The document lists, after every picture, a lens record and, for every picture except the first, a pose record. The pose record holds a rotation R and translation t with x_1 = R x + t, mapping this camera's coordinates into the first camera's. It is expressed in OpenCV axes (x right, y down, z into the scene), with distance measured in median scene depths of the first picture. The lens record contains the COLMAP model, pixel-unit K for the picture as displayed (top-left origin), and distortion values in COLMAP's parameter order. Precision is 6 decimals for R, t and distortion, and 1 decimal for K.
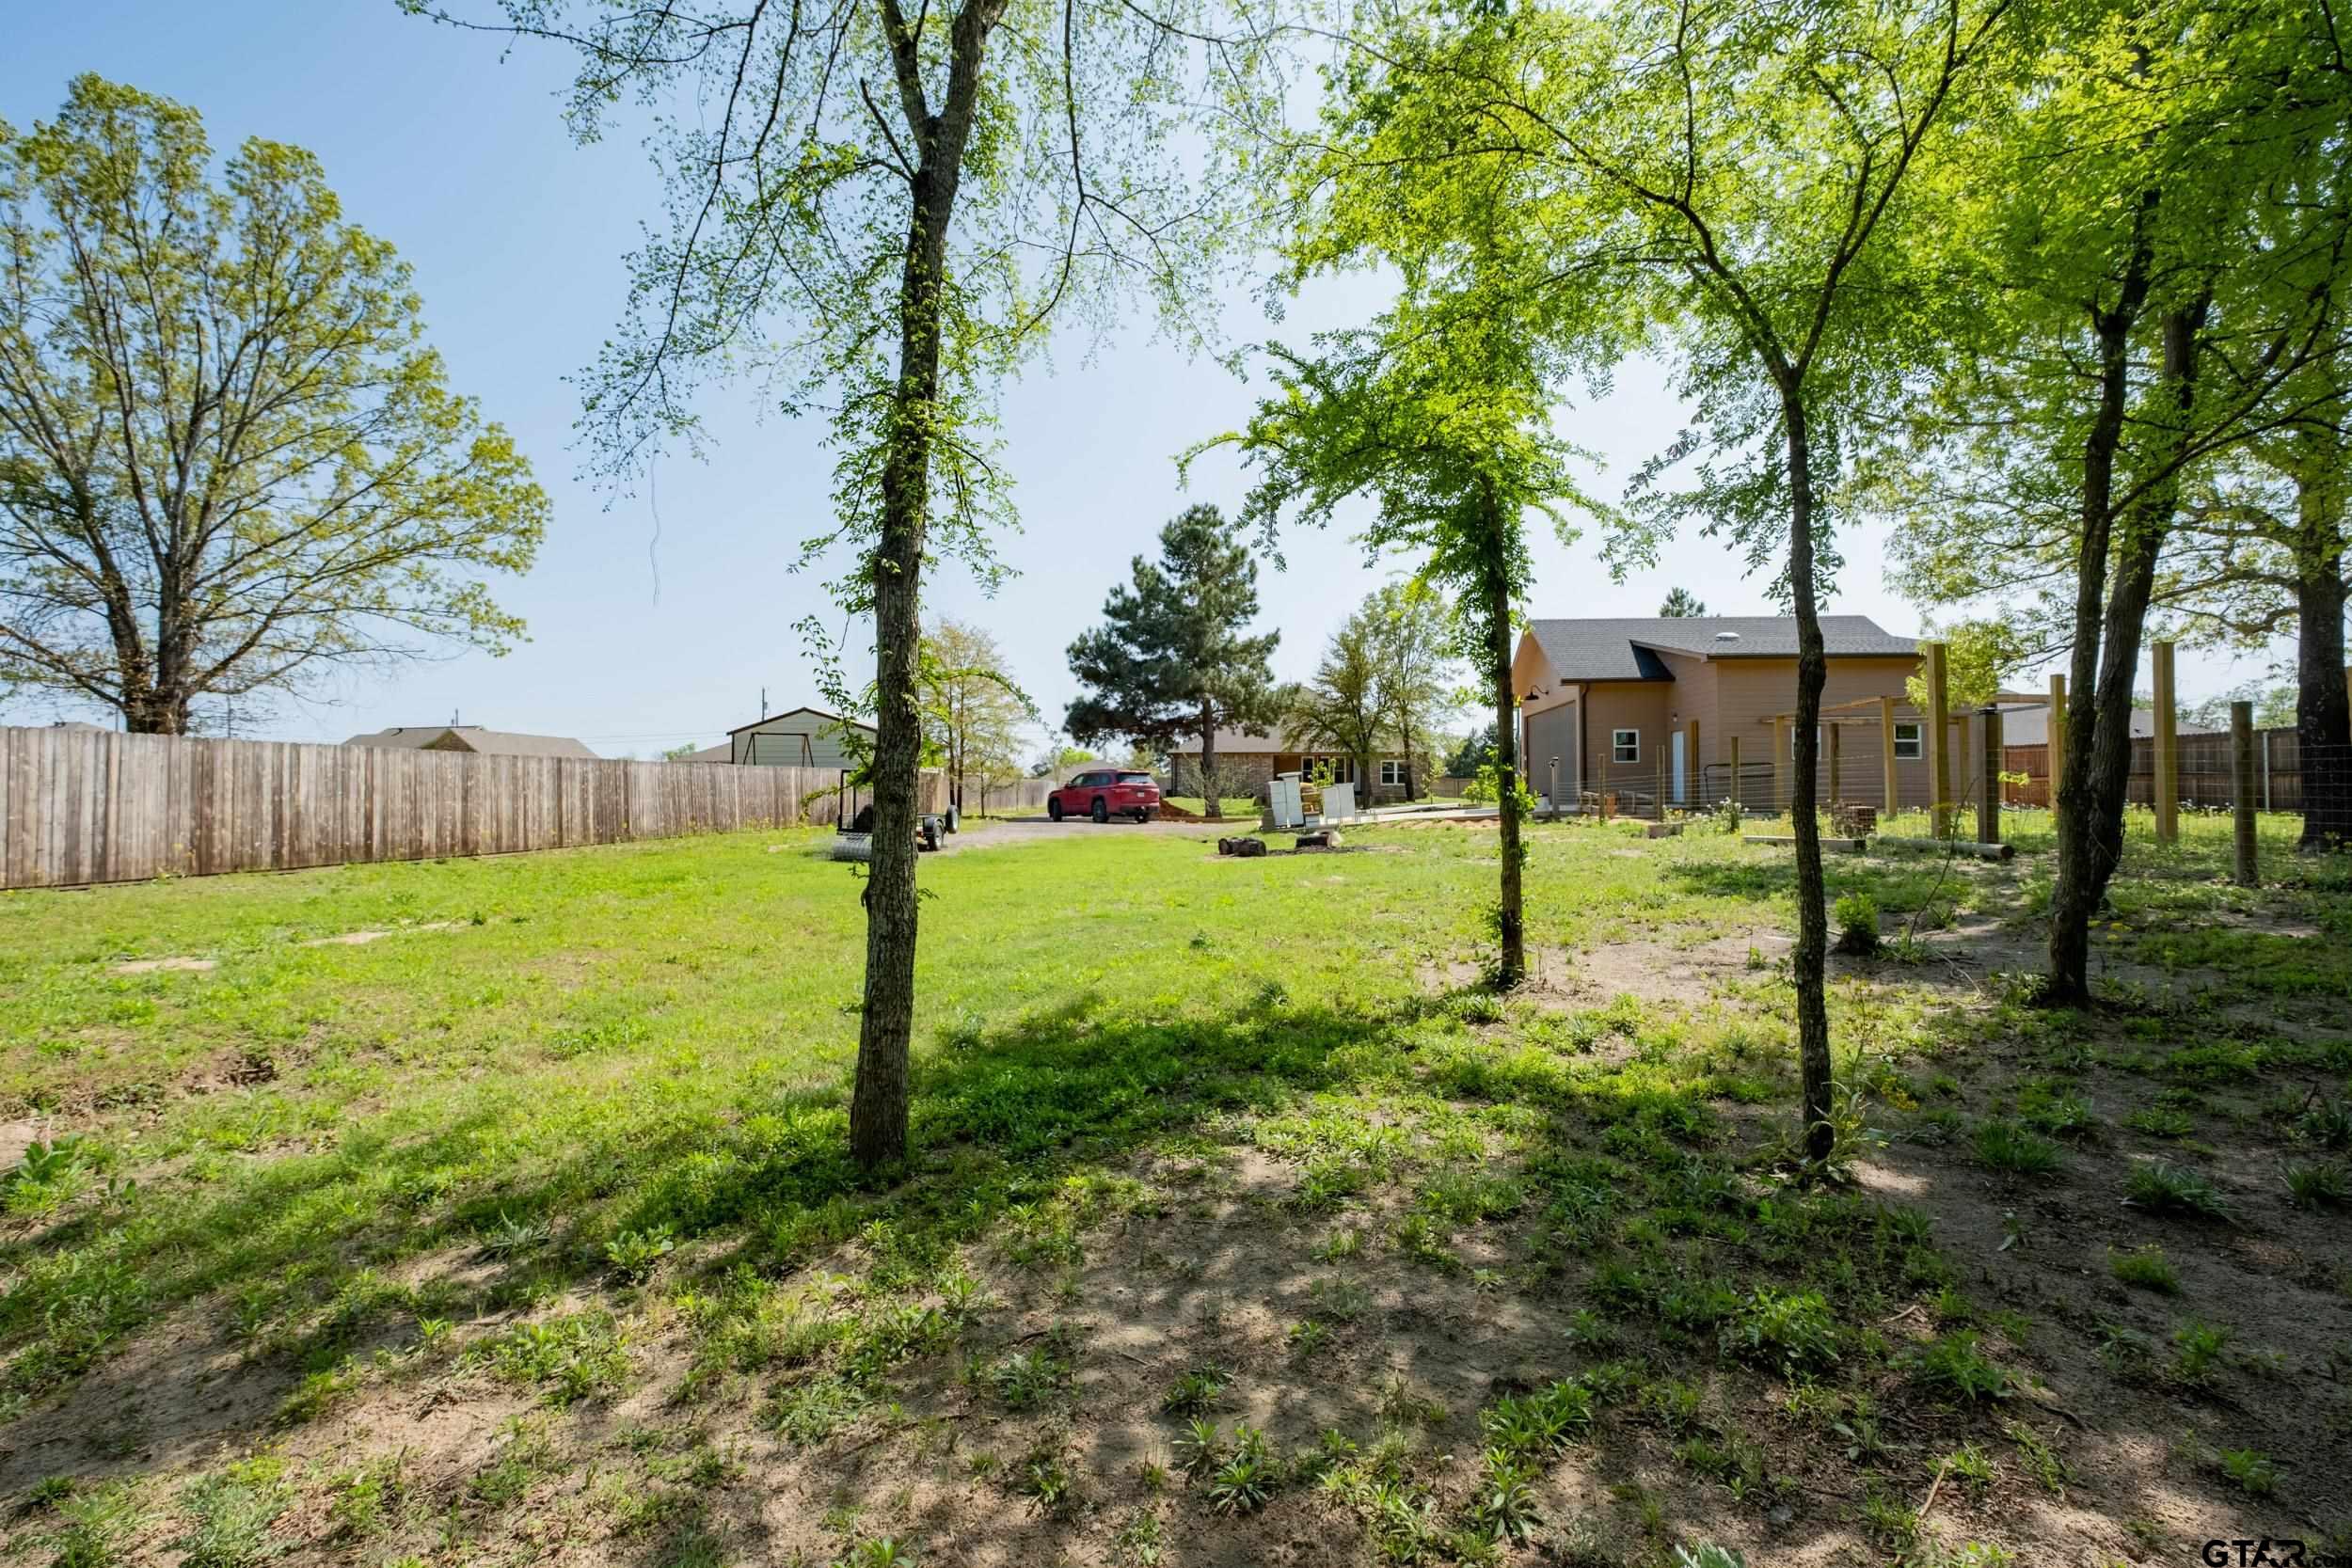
lens RADIAL K [[1025.8, 0, 1164.6], [0, 1025.8, 779.1], [0, 0, 1]] dist [-0.004259, 0.000560]
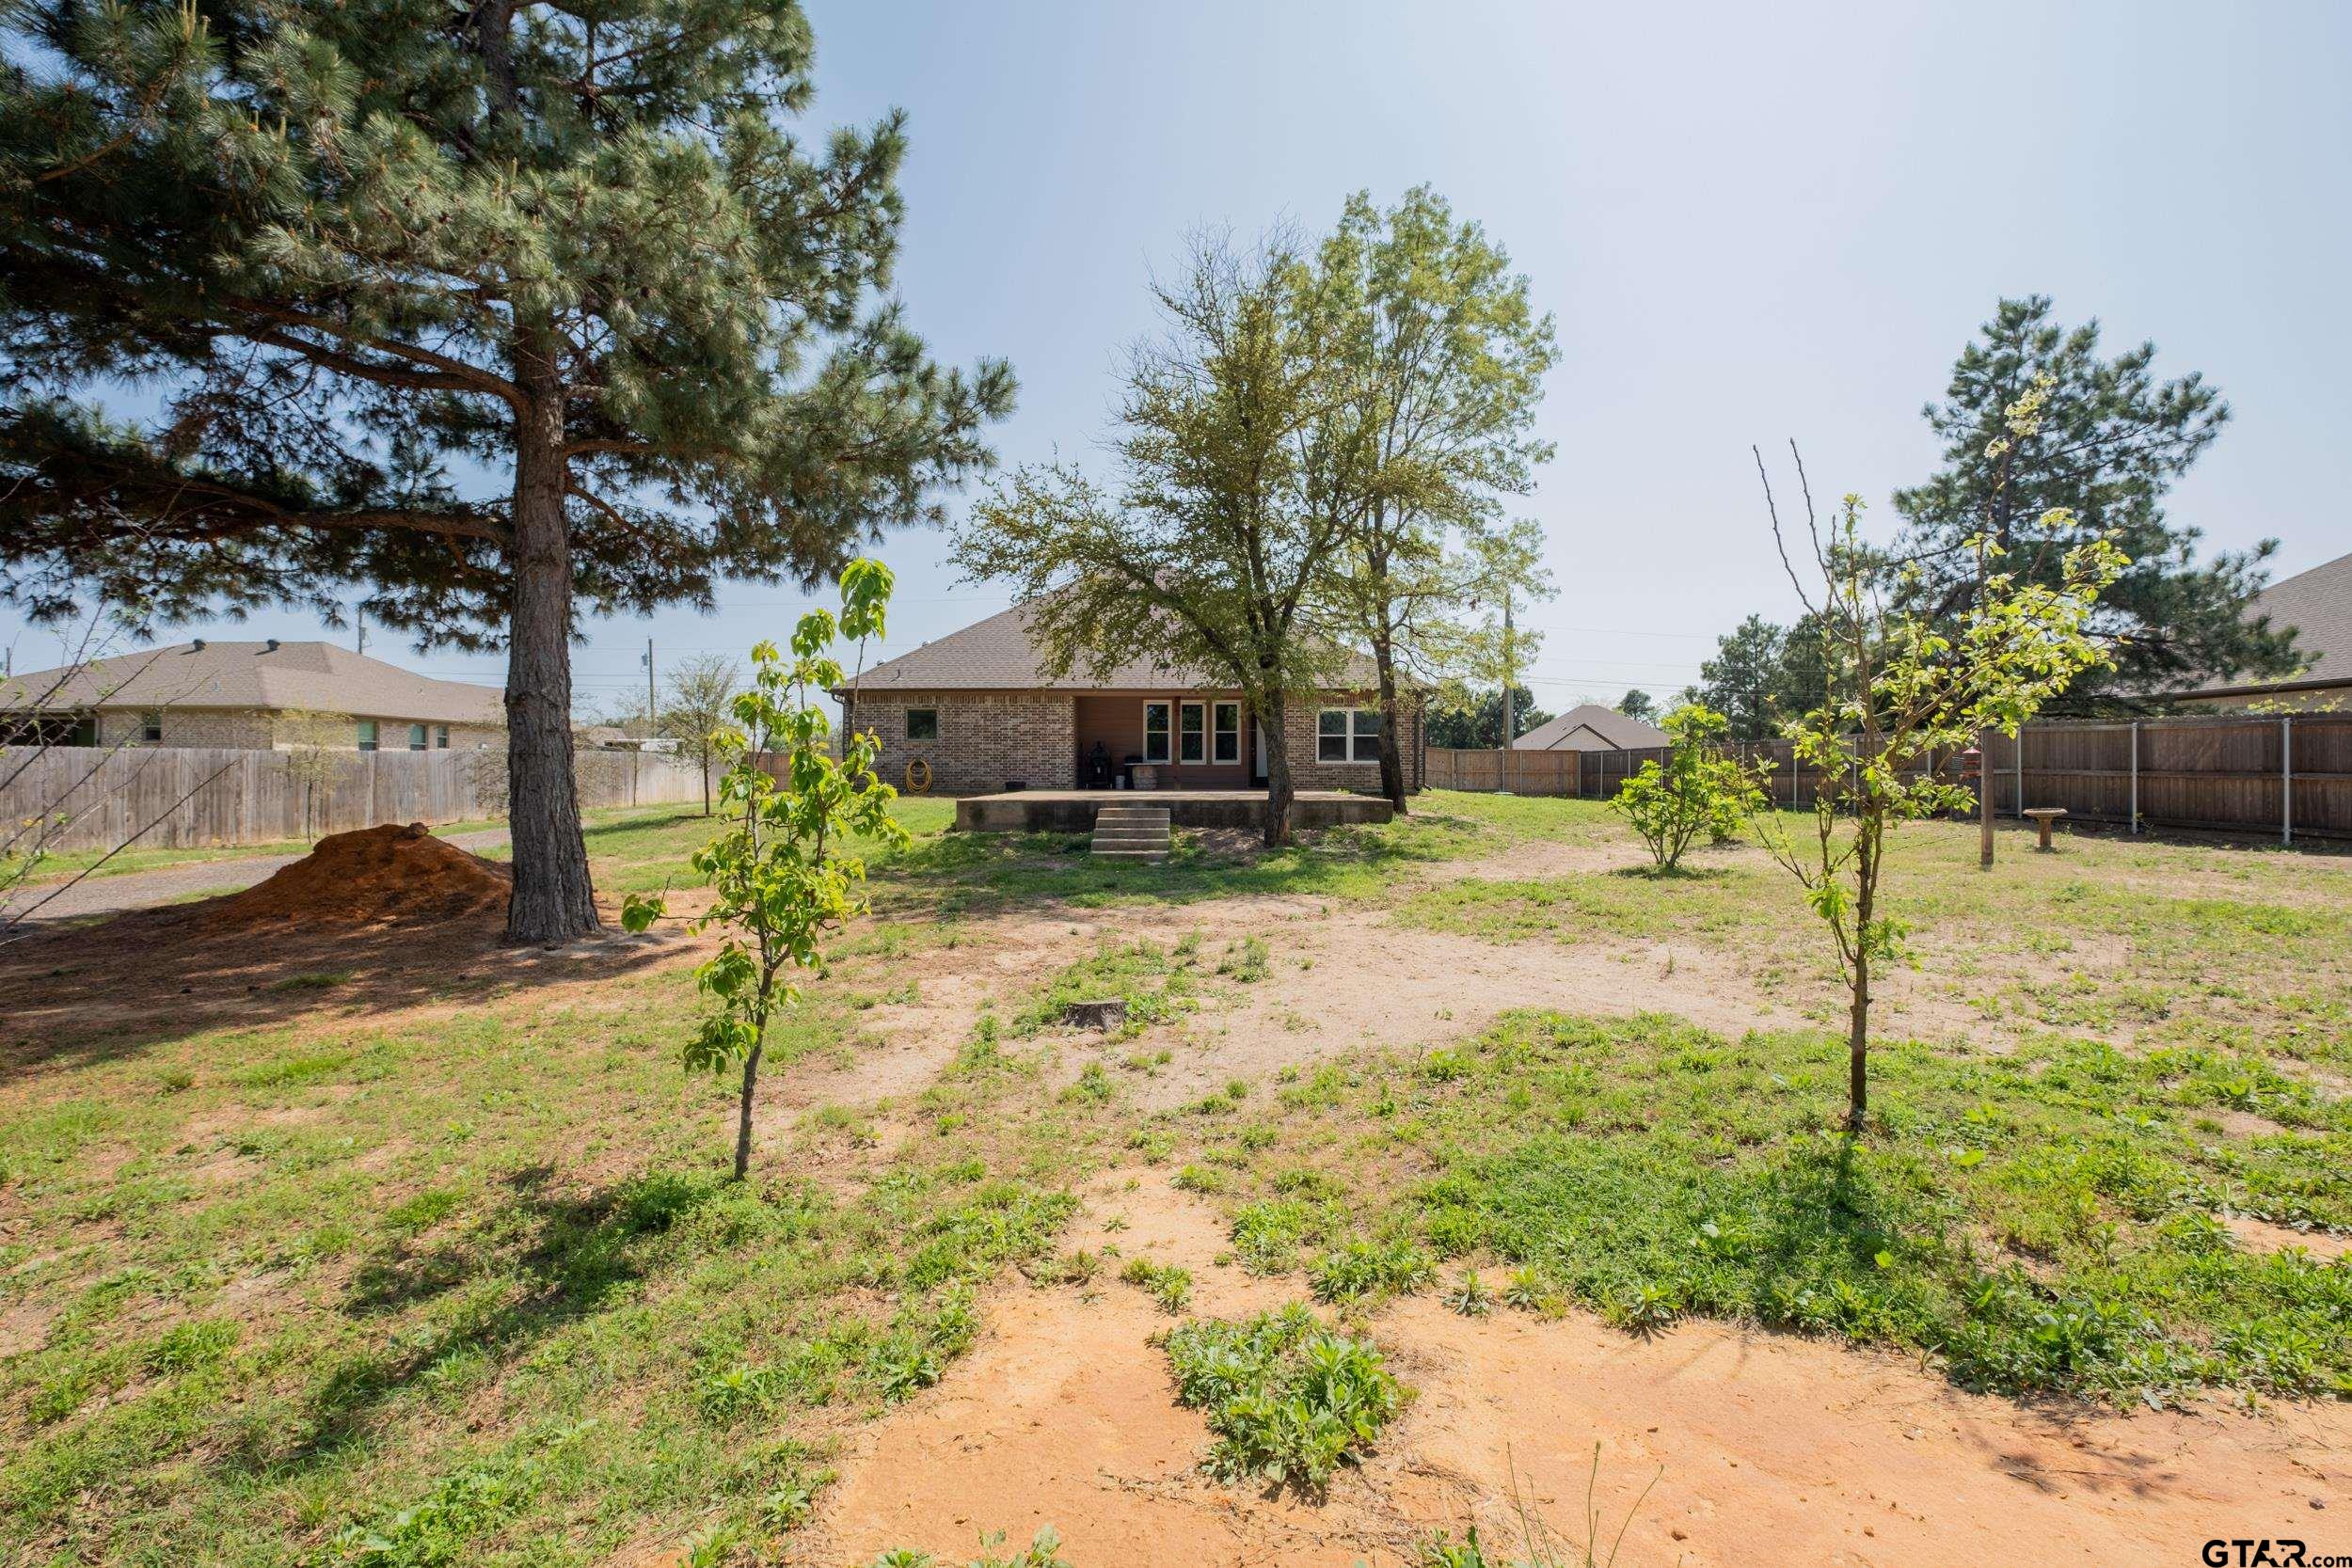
lens RADIAL K [[1025.8, 0, 1164.7], [0, 1025.8, 760.2], [0, 0, 1]] dist [-0.004259, 0.000560]
pose [[0.997867, 0.003838, 0.065166, 0.161759], [-0.004576, 0.999927, 0.011176, -0.000458], [-0.065119, -0.011451, 0.997812, 0.779222]]
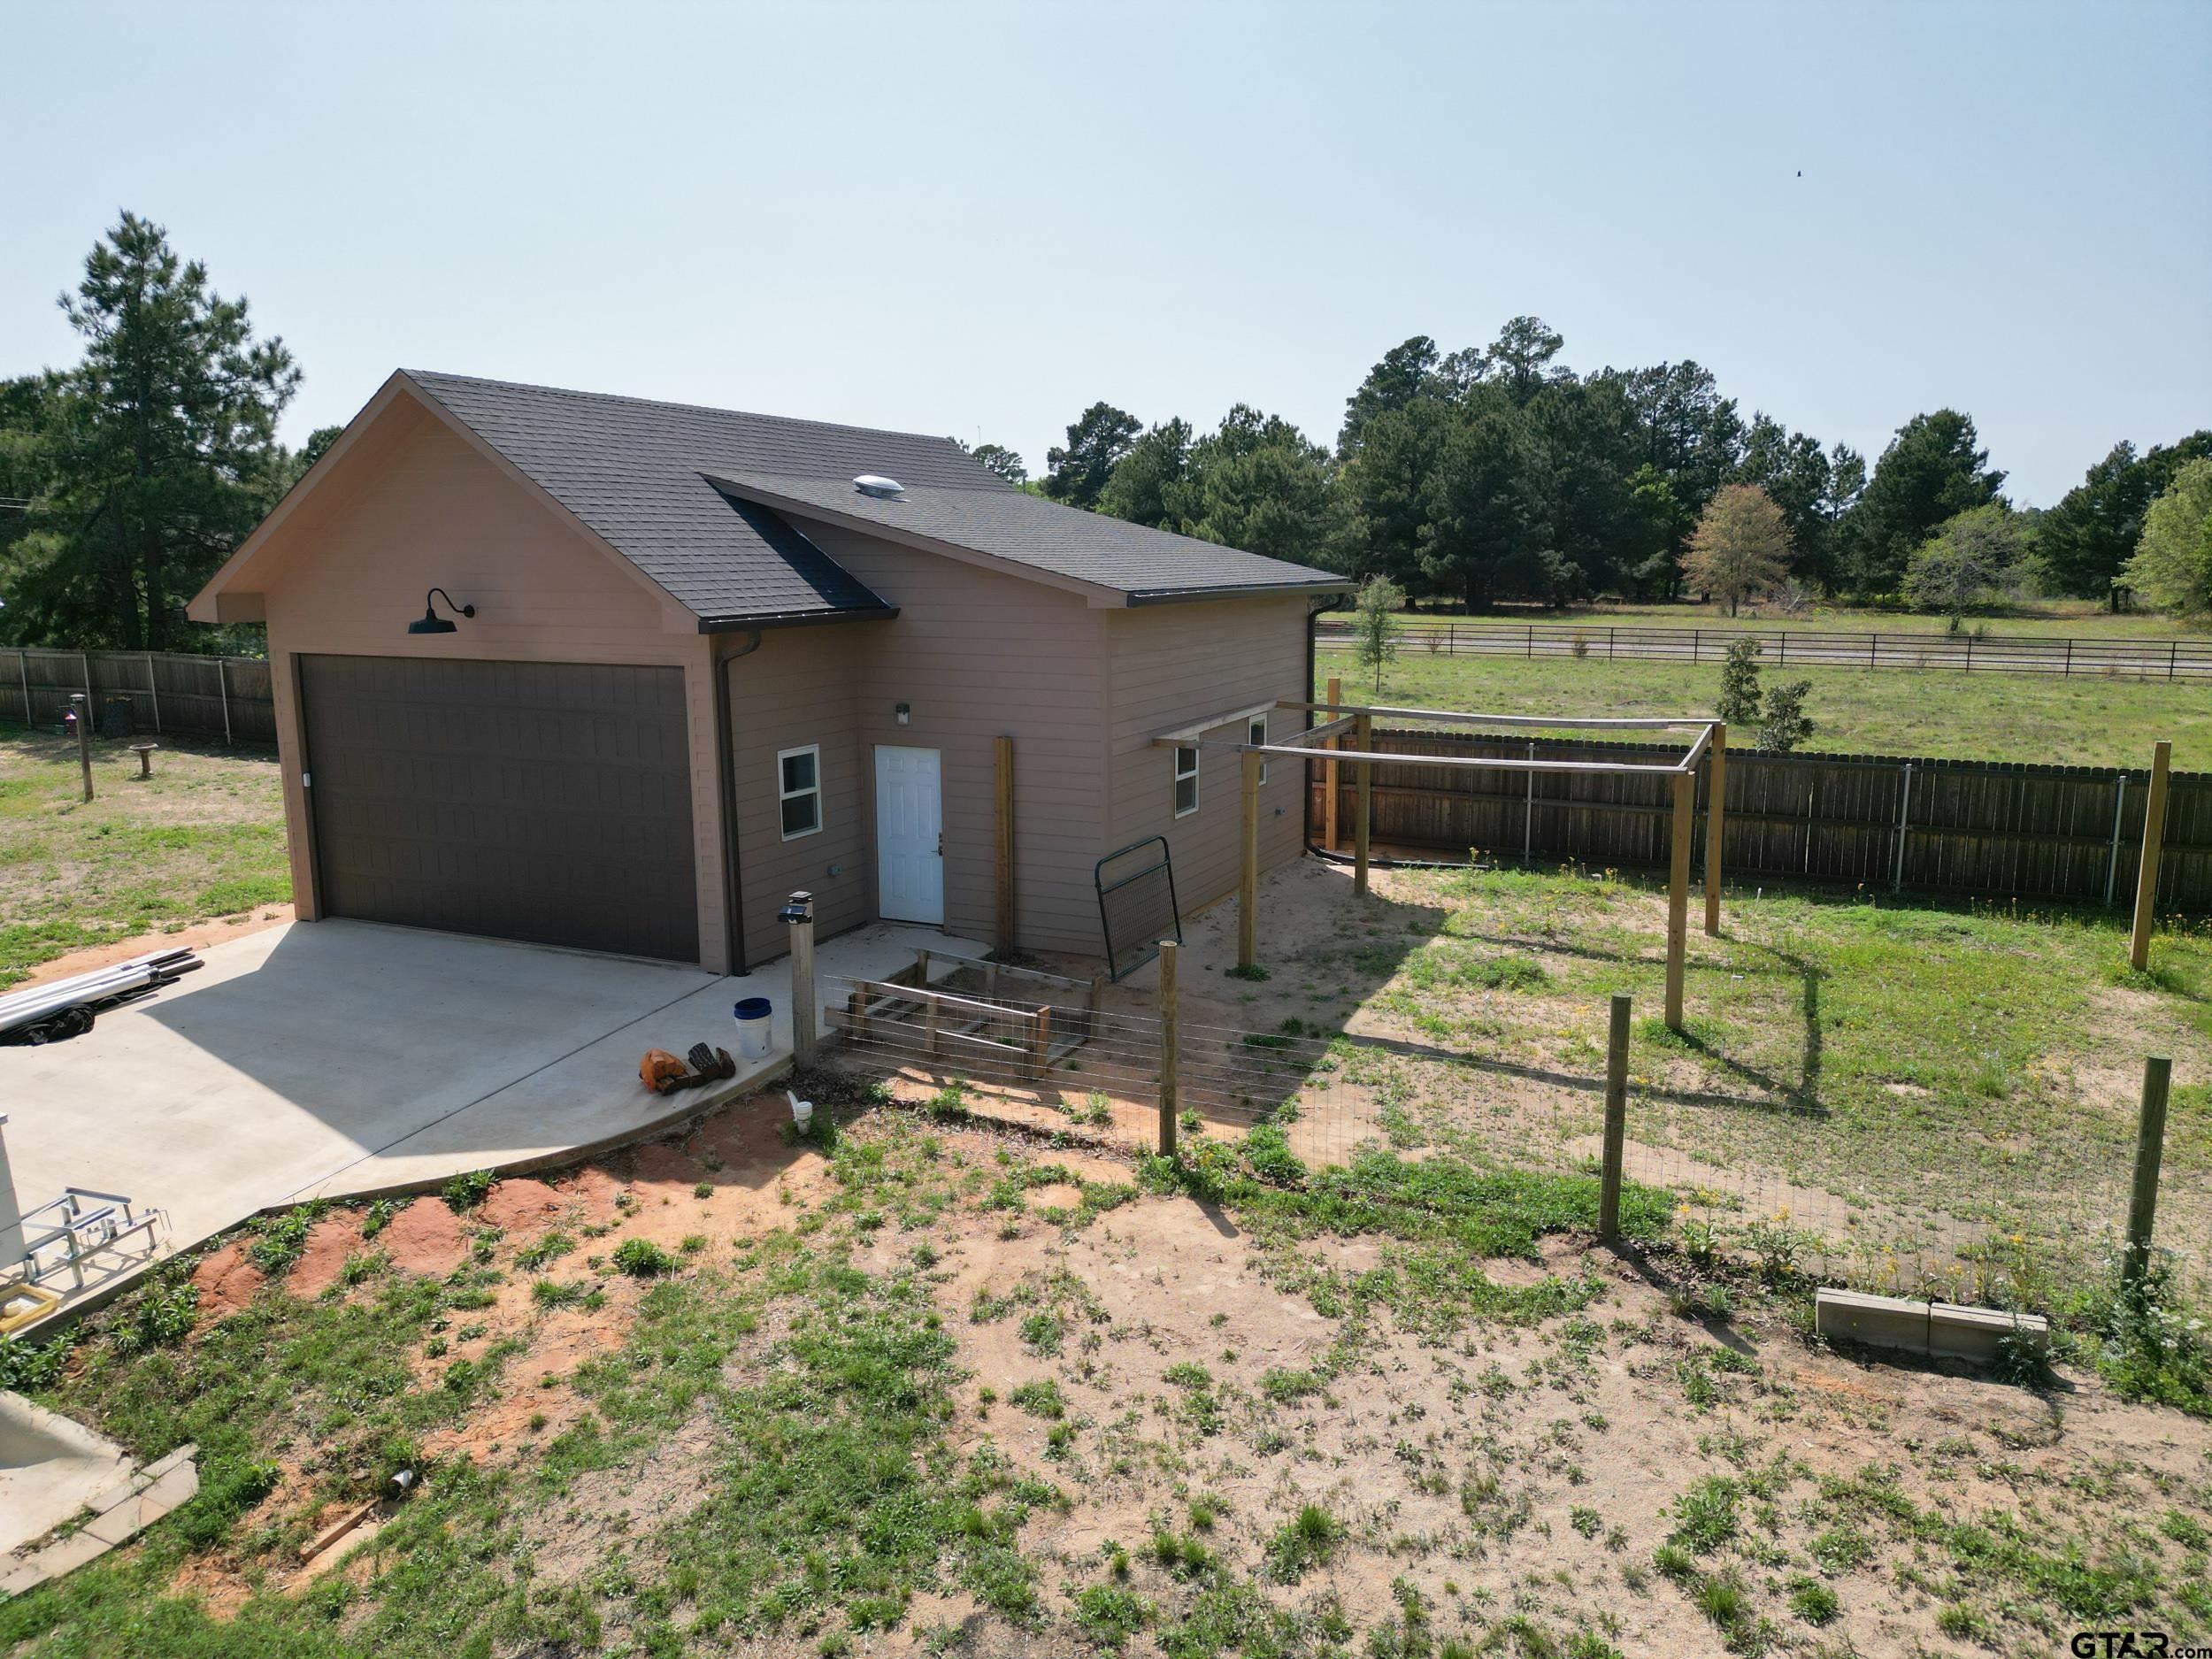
lens RADIAL K [[1559.6, 0, 1087.0], [0, 1559.6, 813.6], [0, 0, 1]] dist [0.036661, -0.010671]
pose [[0.365810, -0.156225, 0.917484, -0.016581], [-0.022993, 0.983993, 0.176718, -0.082688], [-0.930406, -0.085741, 0.356362, 0.461600]]
